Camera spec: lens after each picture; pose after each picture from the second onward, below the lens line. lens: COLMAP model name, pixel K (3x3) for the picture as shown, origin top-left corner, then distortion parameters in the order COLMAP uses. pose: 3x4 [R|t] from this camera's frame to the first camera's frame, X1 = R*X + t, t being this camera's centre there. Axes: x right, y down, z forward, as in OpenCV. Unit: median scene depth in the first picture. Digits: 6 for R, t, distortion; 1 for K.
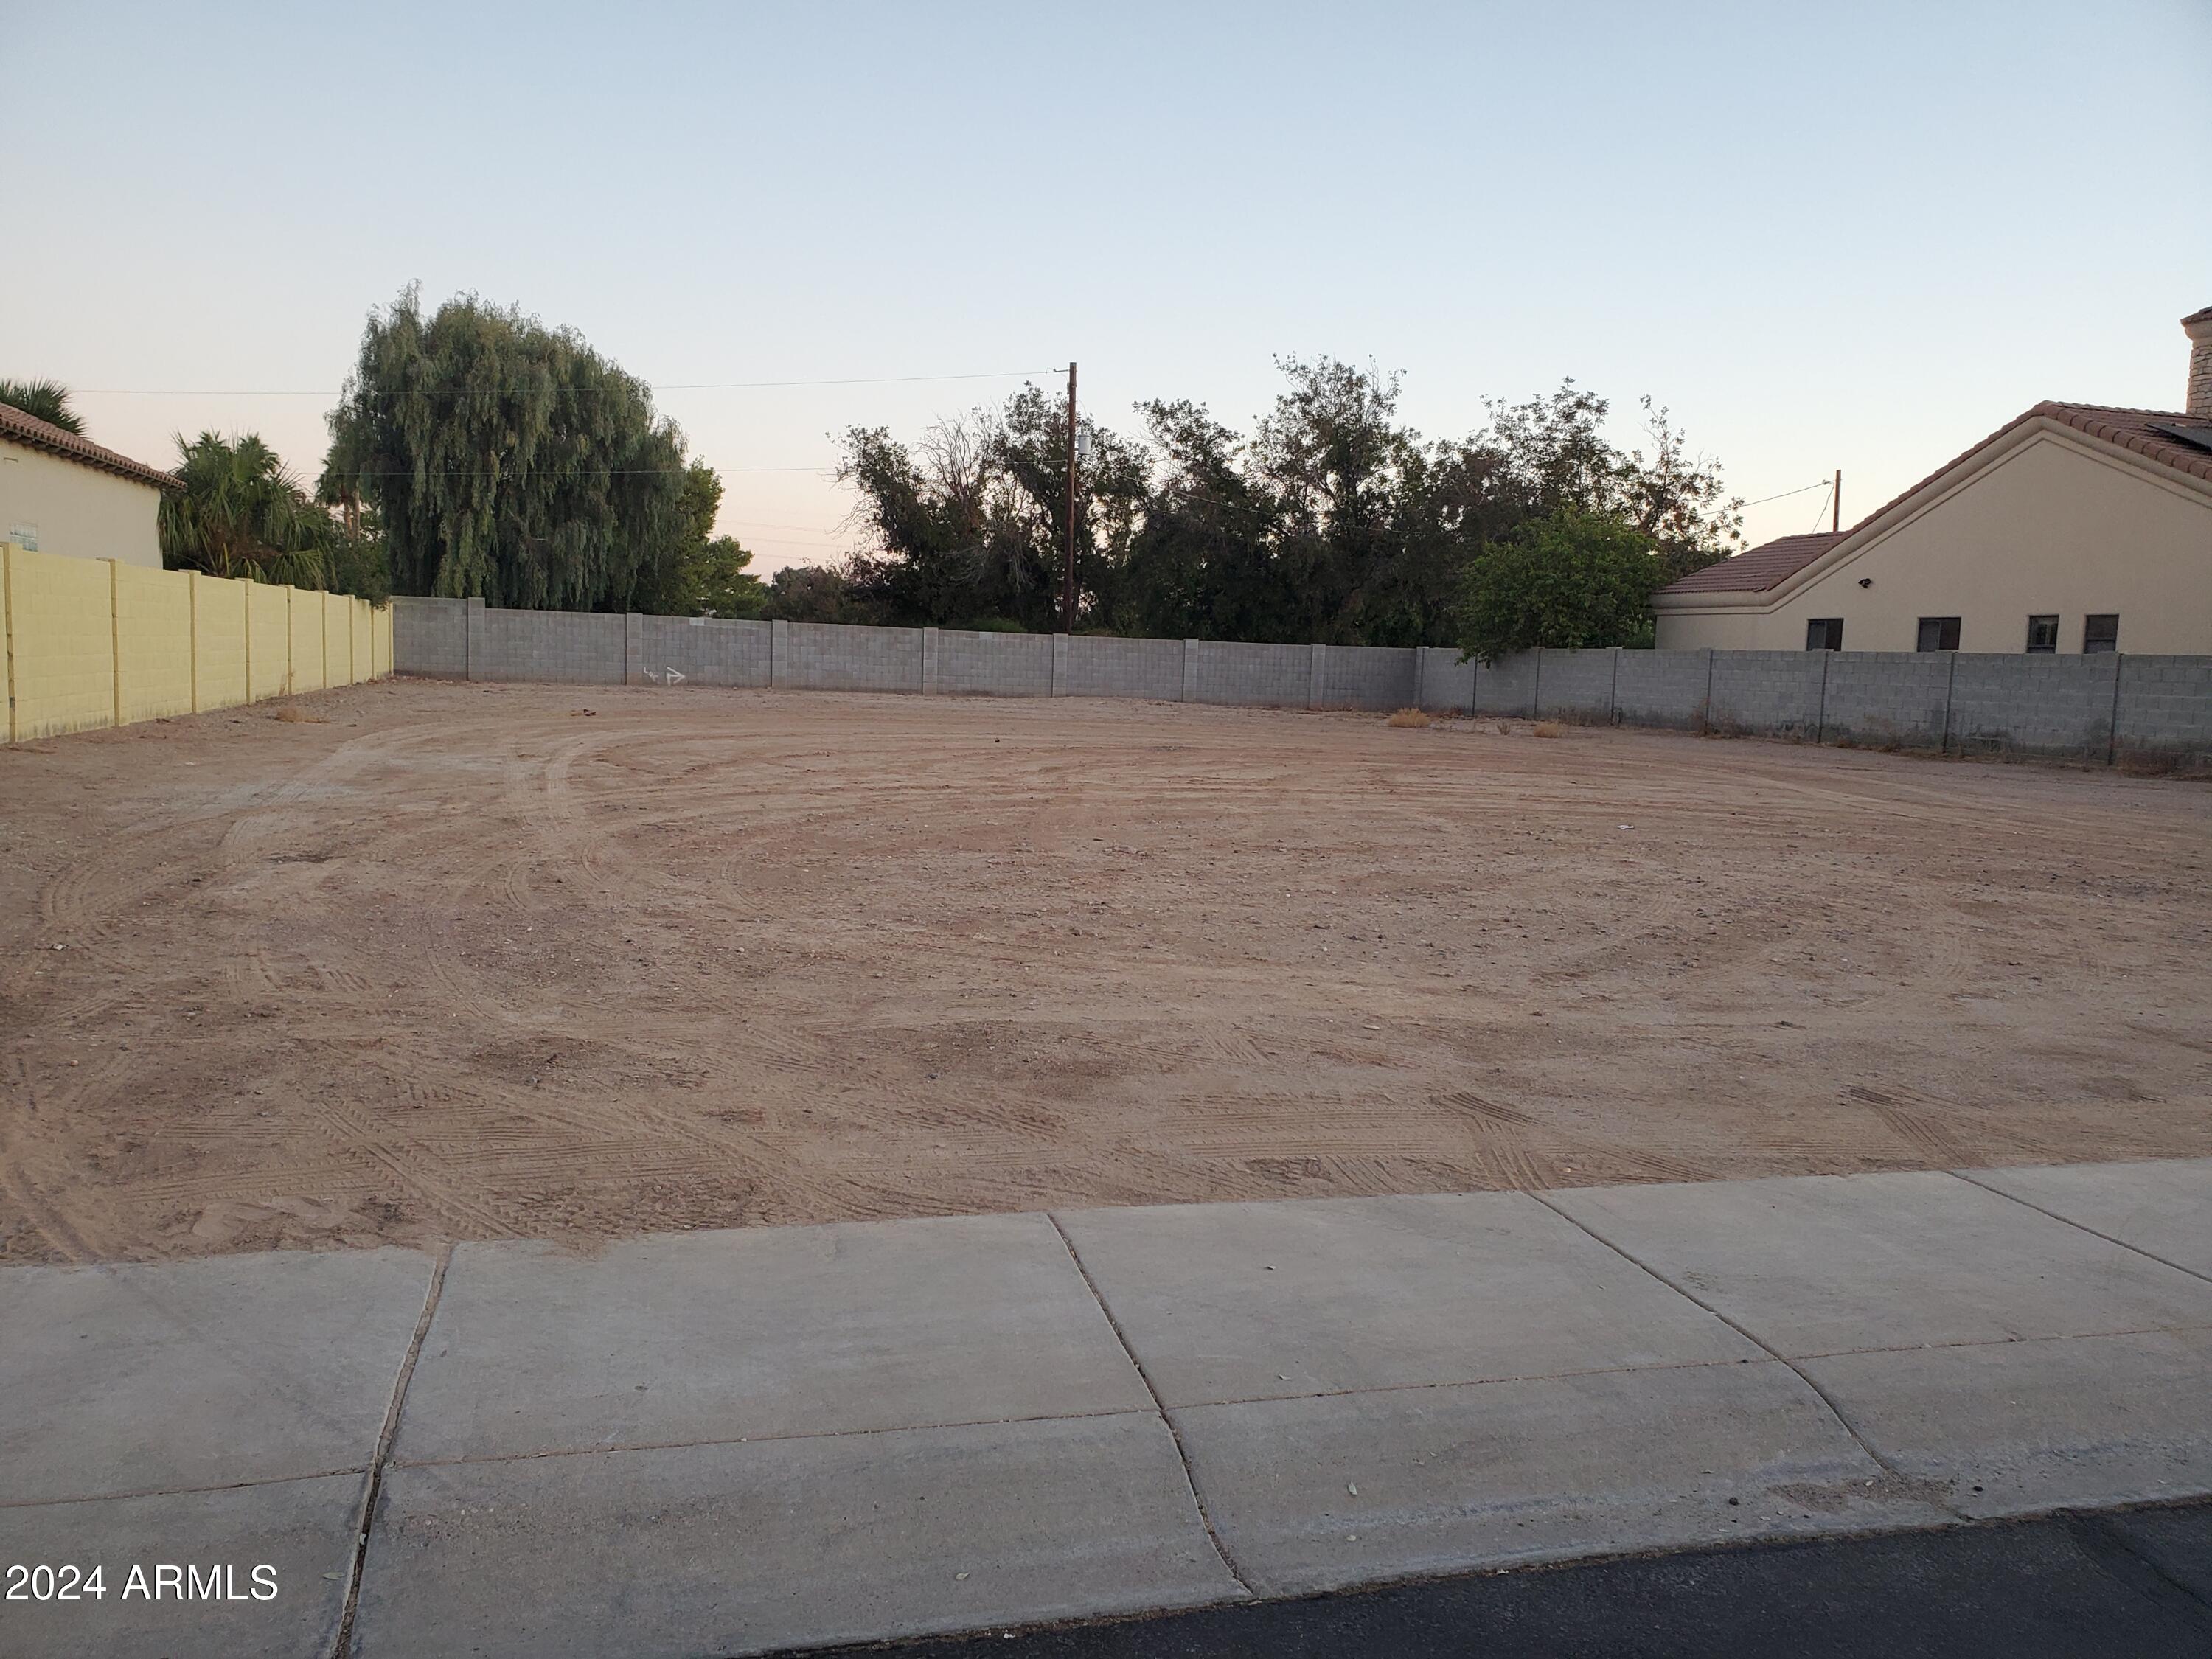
lens RADIAL K [[1733.6, 0, 1101.1], [0, 1733.6, 840.2], [0, 0, 1]] dist [0.063924, -0.102201]
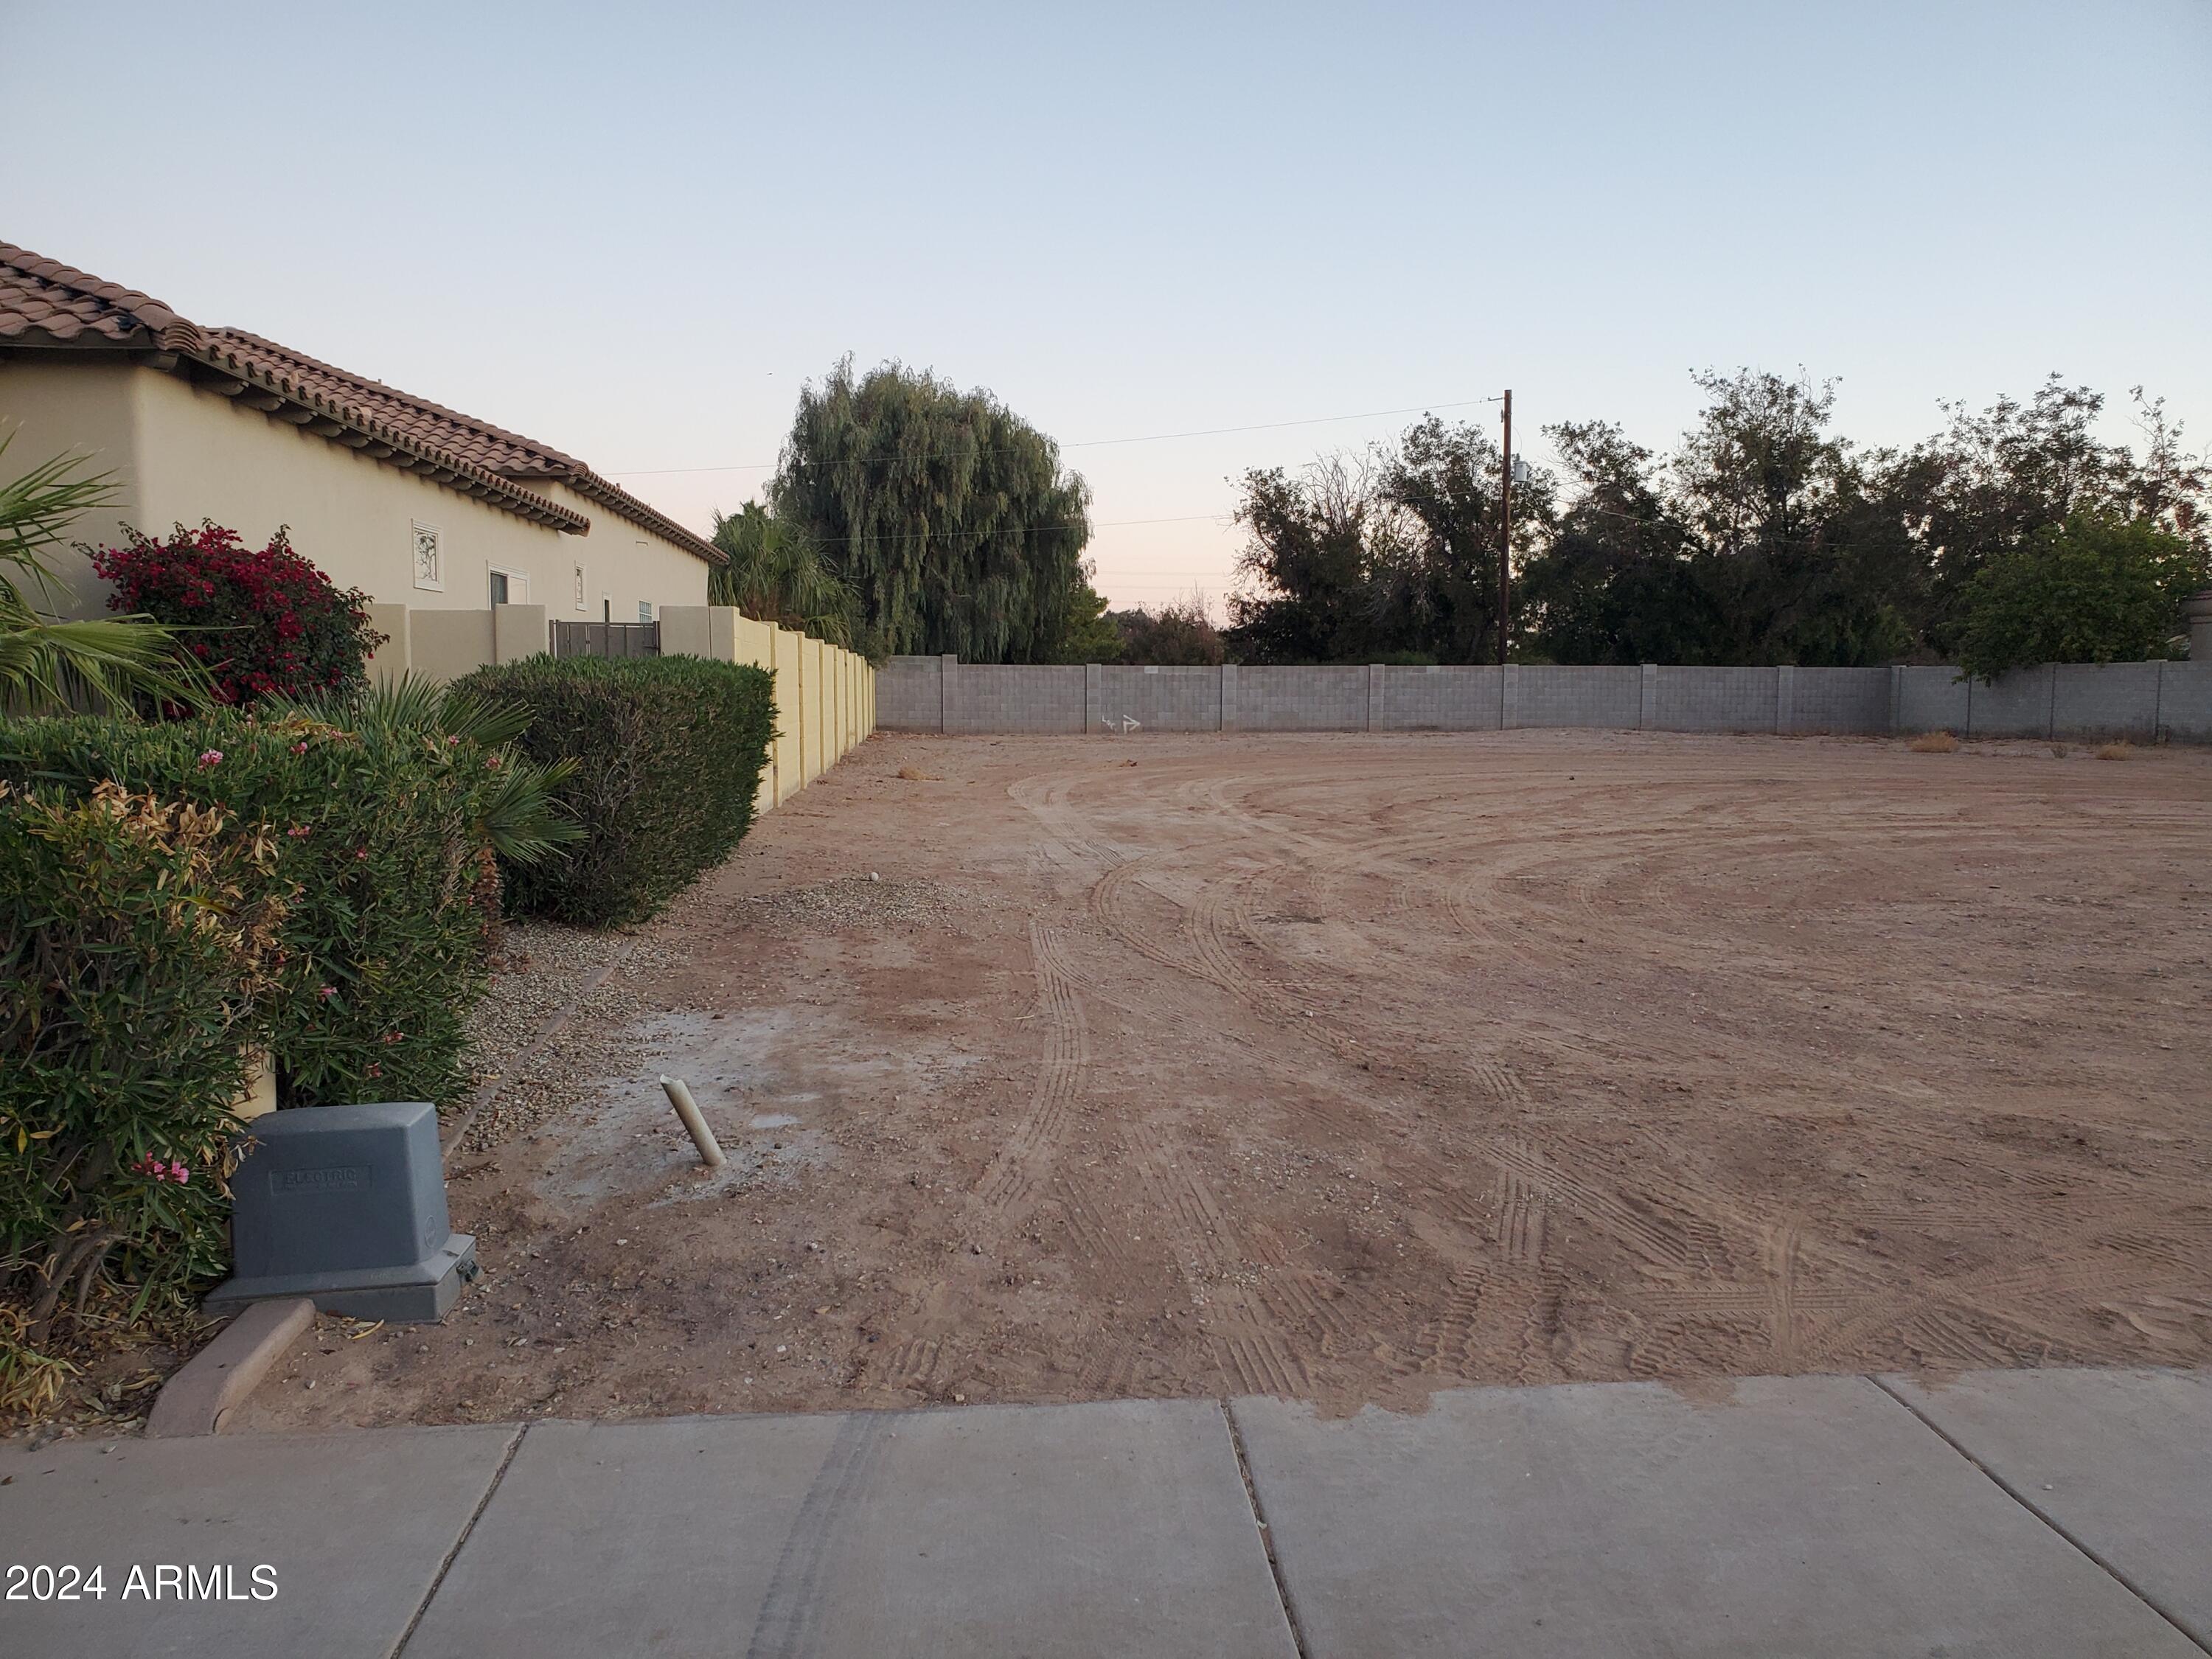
lens RADIAL K [[1733.6, 0, 1119.0], [0, 1733.6, 874.2], [0, 0, 1]] dist [0.063924, -0.102201]
pose [[0.986520, -0.016400, -0.162814, -0.075860], [0.016260, 0.999865, -0.002188, -0.003125], [0.162828, -0.000489, 0.986654, -0.004238]]
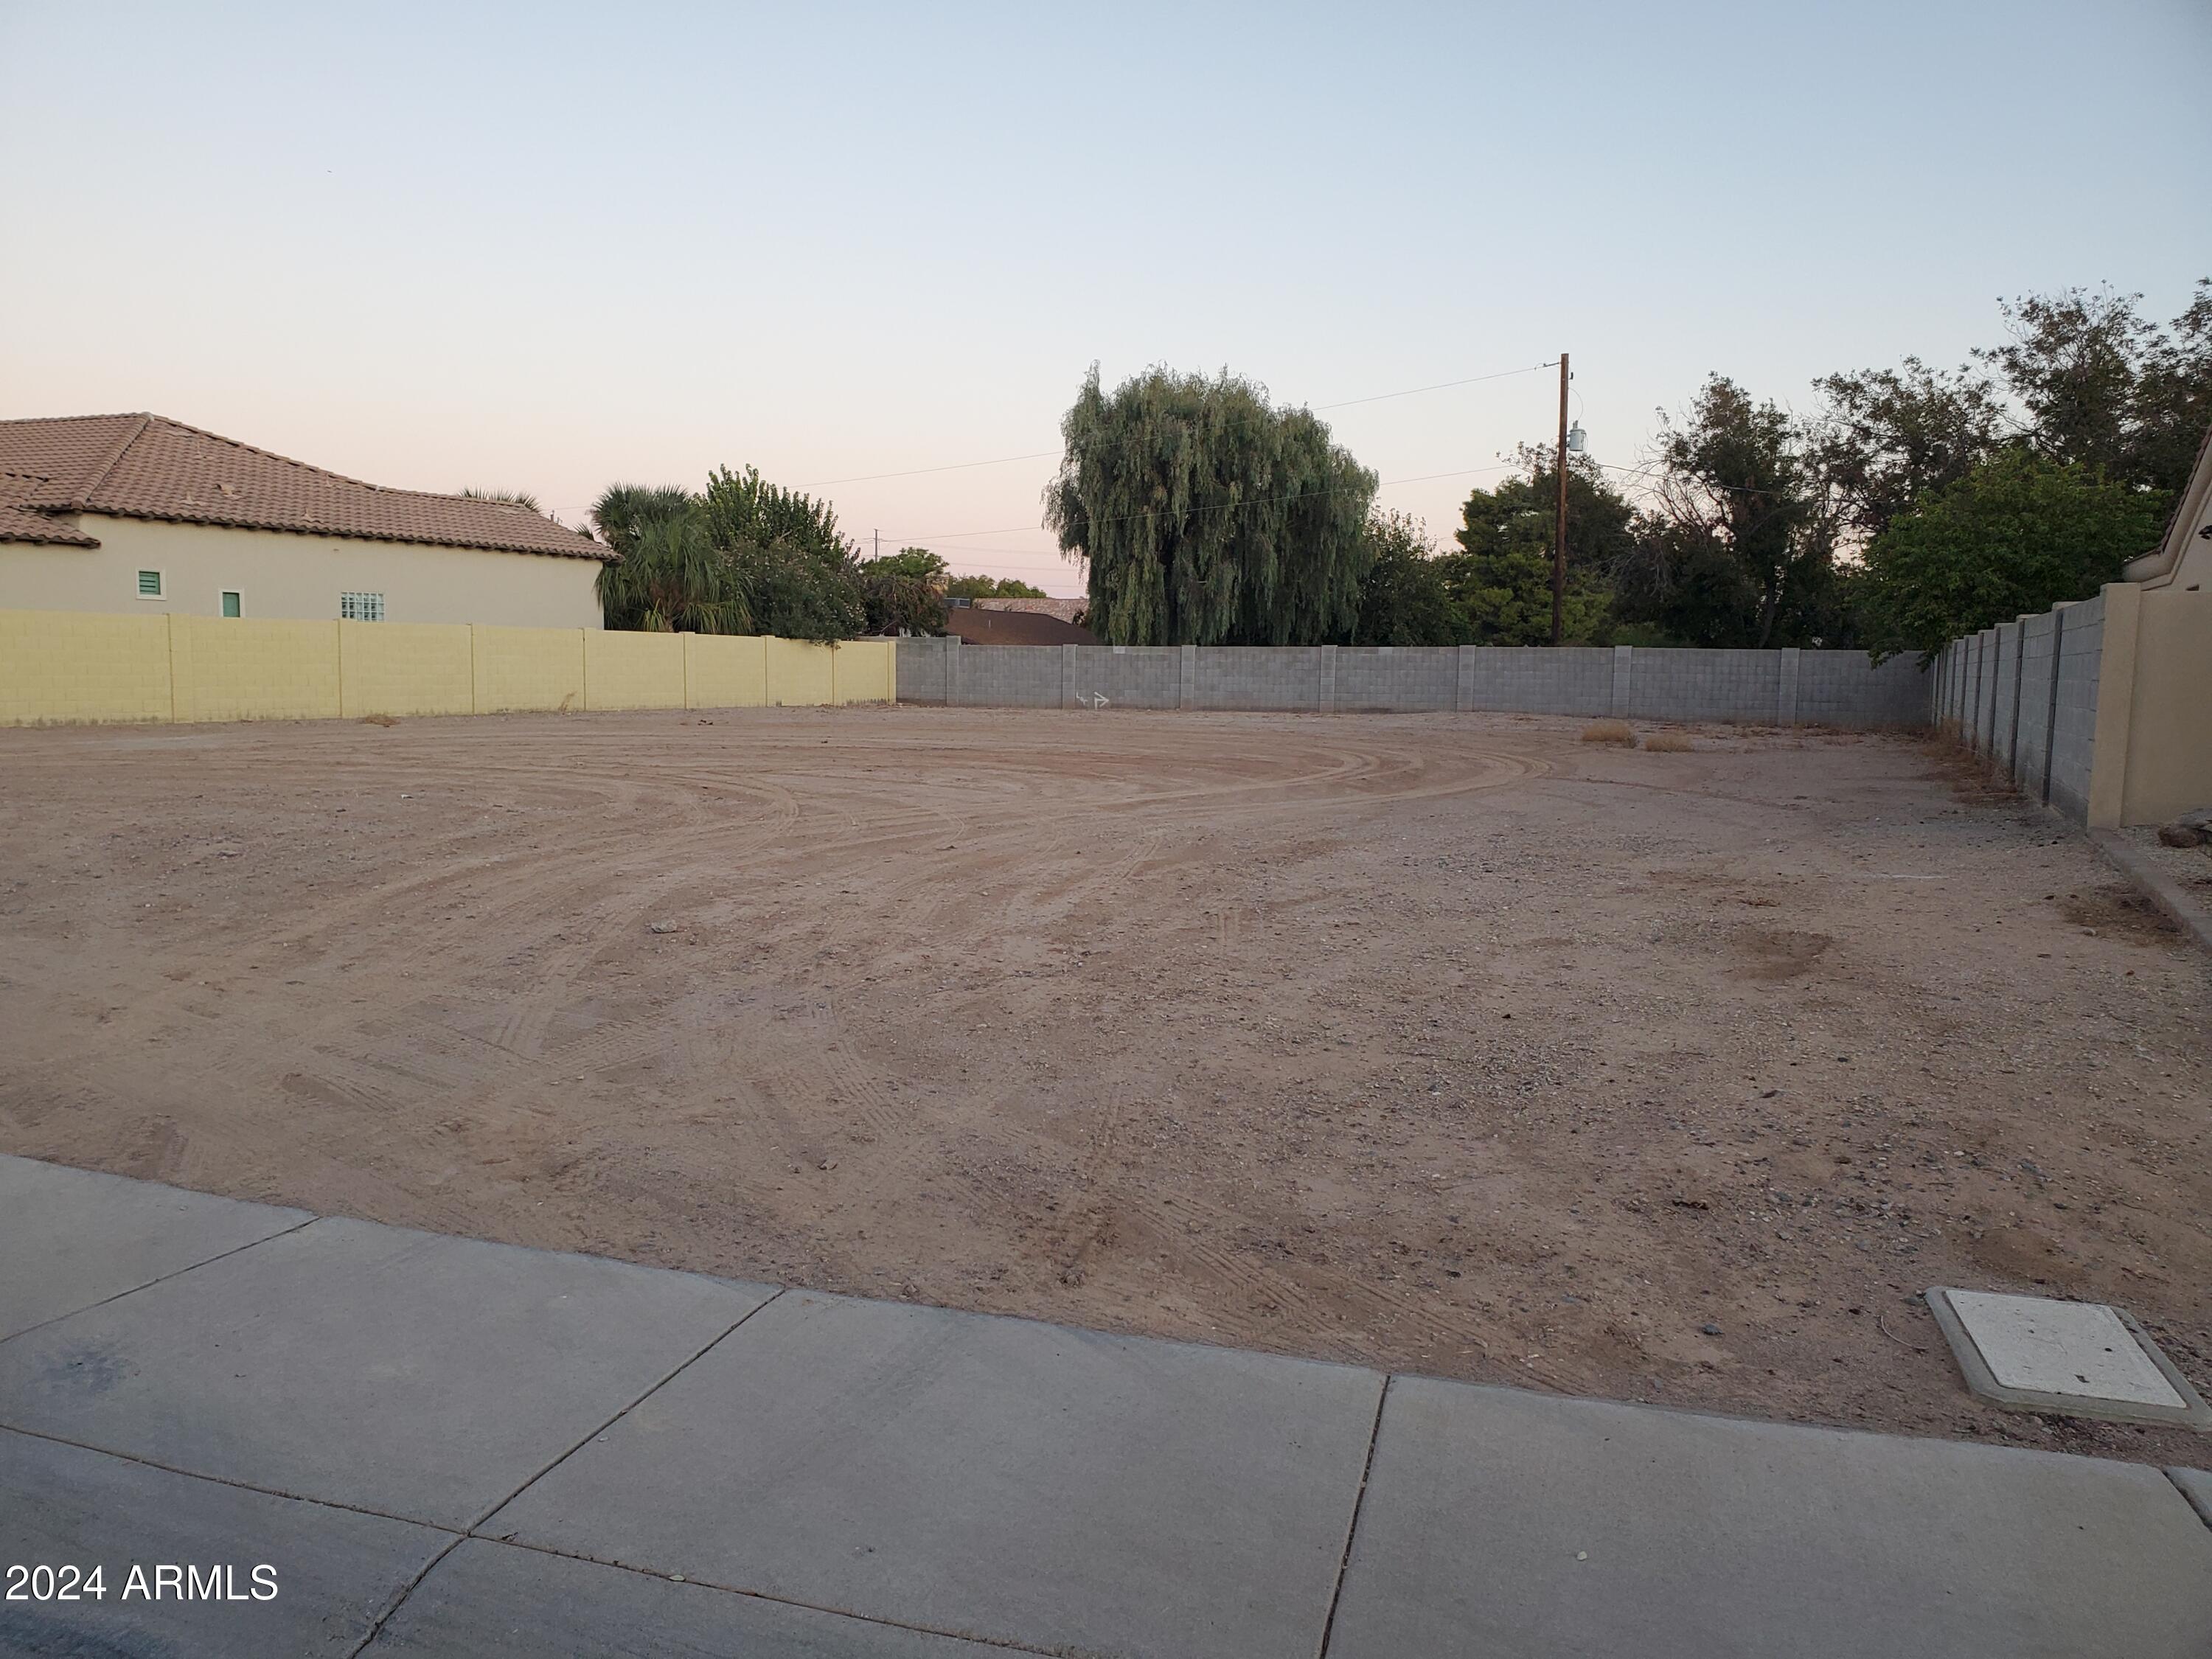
lens RADIAL K [[1733.6, 0, 1069.2], [0, 1733.6, 895.9], [0, 0, 1]] dist [0.063924, -0.102201]
pose [[0.775942, 0.055561, -0.628353, 0.370148], [-0.051014, 0.998378, 0.025283, 0.002144], [0.628739, 0.012437, 0.777517, 0.117767]]
